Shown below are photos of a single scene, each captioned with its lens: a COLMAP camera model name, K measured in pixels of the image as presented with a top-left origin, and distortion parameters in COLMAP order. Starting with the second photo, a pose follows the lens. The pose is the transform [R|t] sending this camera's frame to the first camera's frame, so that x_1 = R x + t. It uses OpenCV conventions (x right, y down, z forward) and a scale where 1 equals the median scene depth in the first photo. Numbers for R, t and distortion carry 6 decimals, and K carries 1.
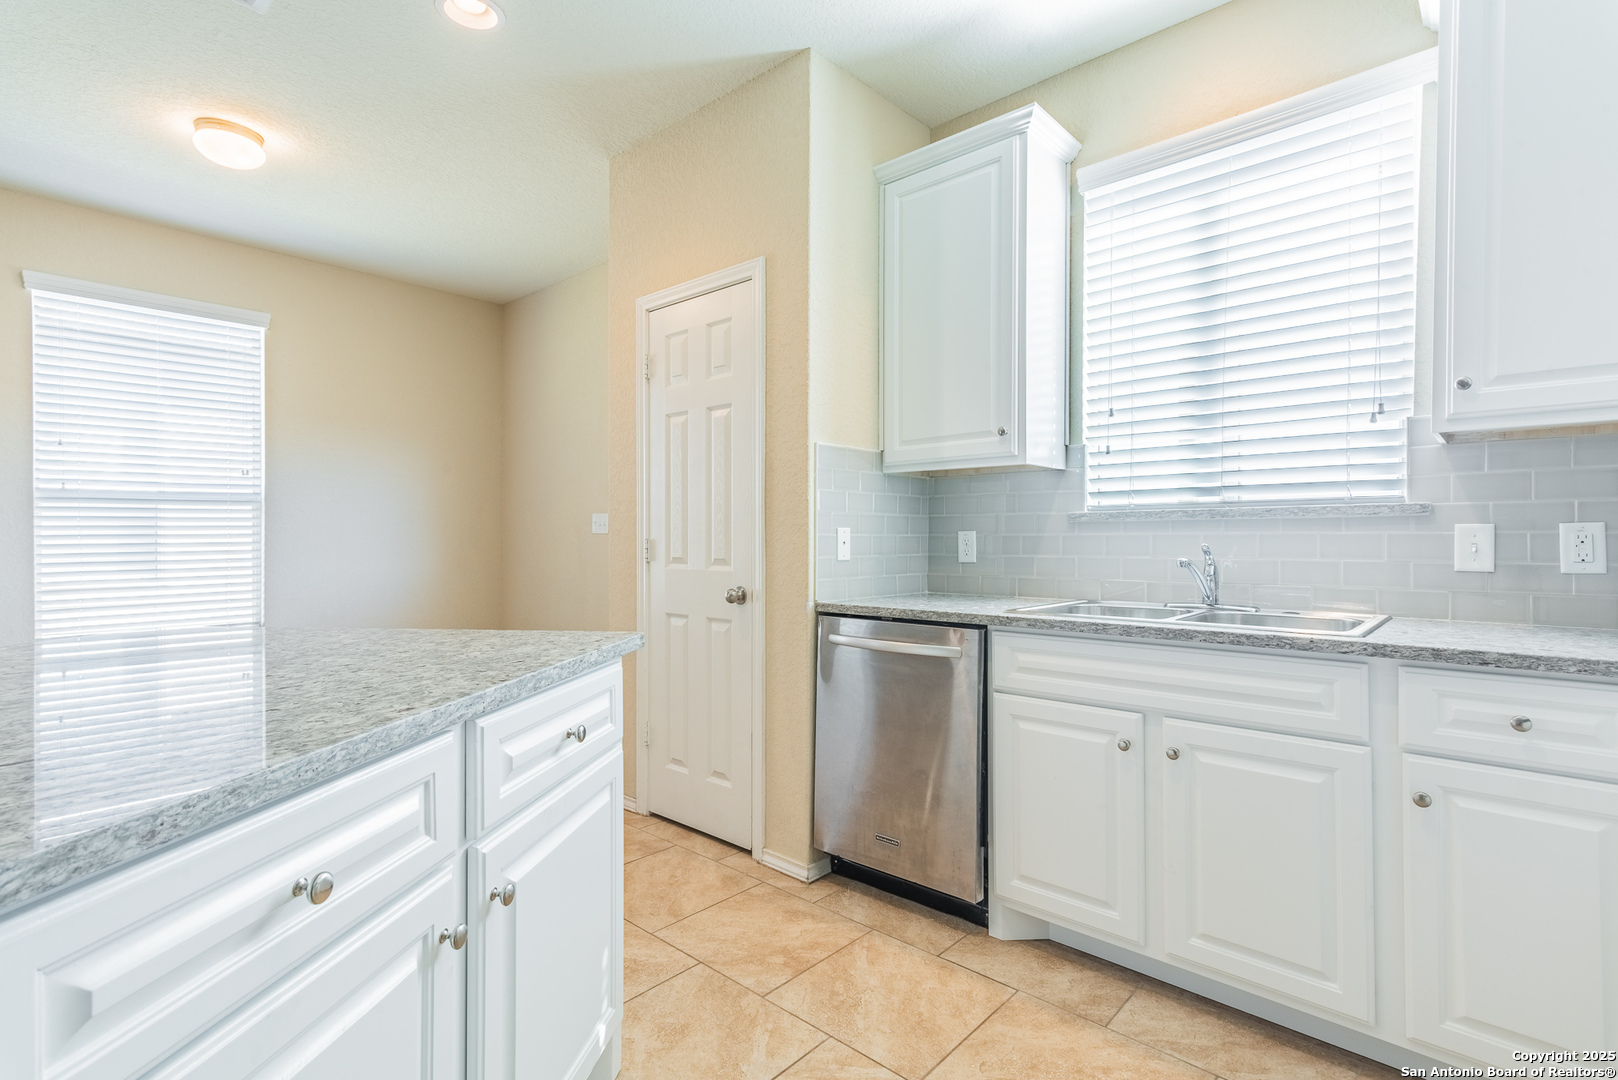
lens RADIAL K [[775.2, 0, 819.3], [0, 775.2, 538.5], [0, 0, 1]] dist [0.014414, -0.000462]
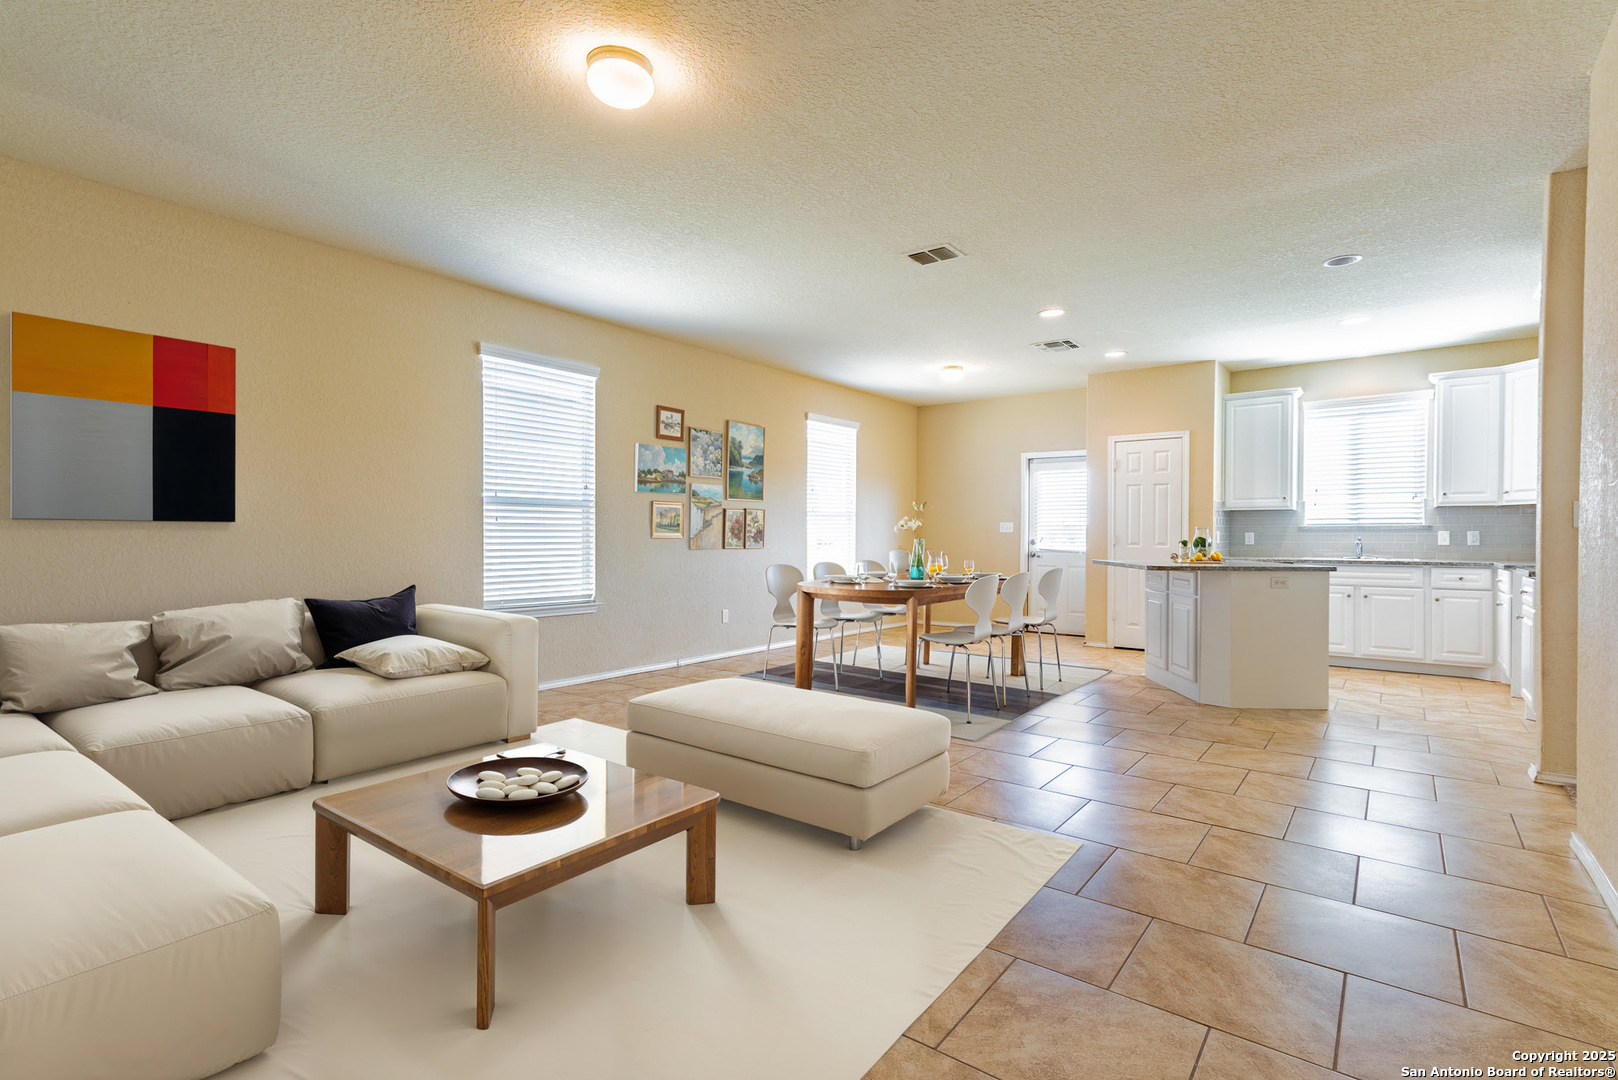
lens RADIAL K [[755.5, 0, 809.0], [0, 755.5, 540.0], [0, 0, 1]] dist [0.001565, 0.000019]
pose [[0.996754, 0.013046, 0.079447, -1.602162], [-0.012950, 0.999915, -0.001714, 0.043086], [-0.079463, 0.000680, 0.996838, -1.518631]]
